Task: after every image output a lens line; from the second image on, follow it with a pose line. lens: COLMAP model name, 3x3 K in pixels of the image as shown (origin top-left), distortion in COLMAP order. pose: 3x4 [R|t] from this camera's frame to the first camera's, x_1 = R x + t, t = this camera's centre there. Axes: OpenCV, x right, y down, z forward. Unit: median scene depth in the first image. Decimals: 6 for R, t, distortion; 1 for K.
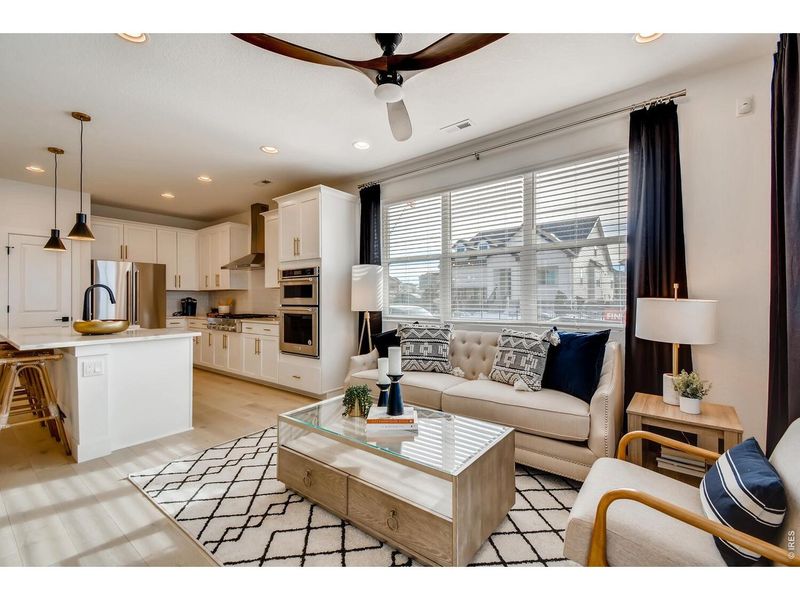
lens RADIAL K [[354.2, 0, 404.6], [0, 354.2, 296.5], [0, 0, 1]] dist [0.024966, -0.000221]
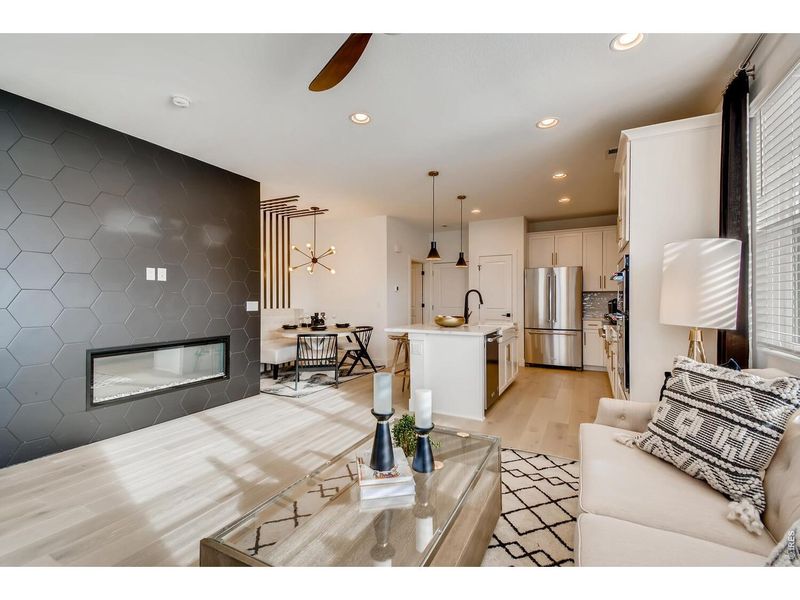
lens RADIAL K [[349.0, 0, 400.0], [0, 349.0, 300.0], [0, 0, 1]] dist [0.045351, -0.000178]
pose [[0.174836, 0.005383, -0.984583, 0.308143], [0.004945, 0.999968, 0.006345, -0.003263], [0.984585, -0.005978, 0.174804, 0.417918]]
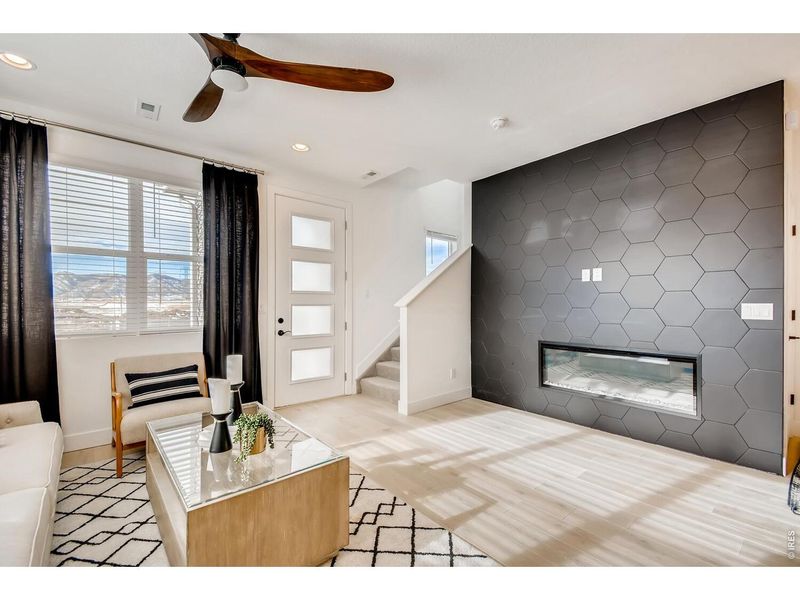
lens RADIAL K [[354.9, 0, 403.0], [0, 354.9, 303.3], [0, 0, 1]] dist [0.048738, -0.025306]
pose [[-0.979697, 0.005180, 0.200415, -0.304890], [0.004369, 0.999980, -0.004491, 0.004683], [-0.200434, -0.003524, -0.979701, 0.863002]]
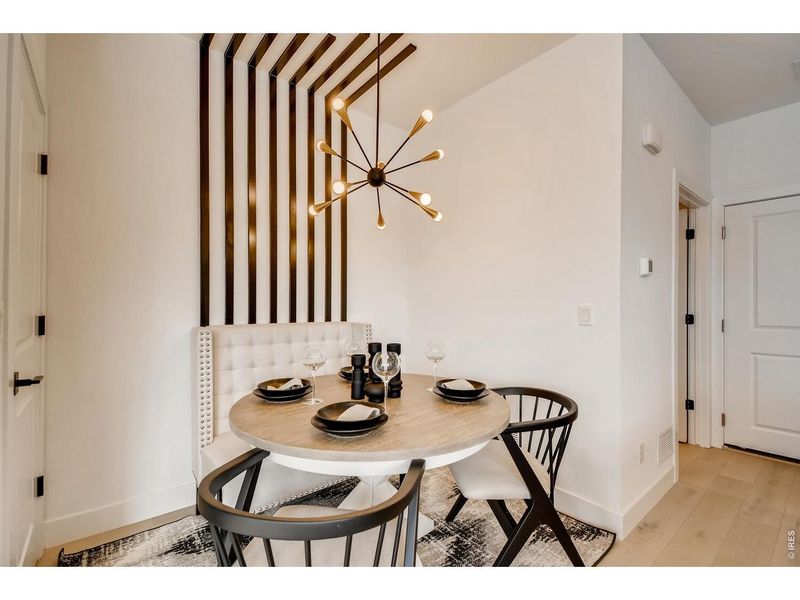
lens RADIAL K [[354.9, 0, 403.0], [0, 354.9, 303.3], [0, 0, 1]] dist [0.048738, -0.025306]
pose [[-0.220385, 0.002908, -0.975409, -0.629830], [-0.001980, 0.999992, 0.003429, 0.004240], [0.975411, 0.002687, -0.220377, 0.457947]]
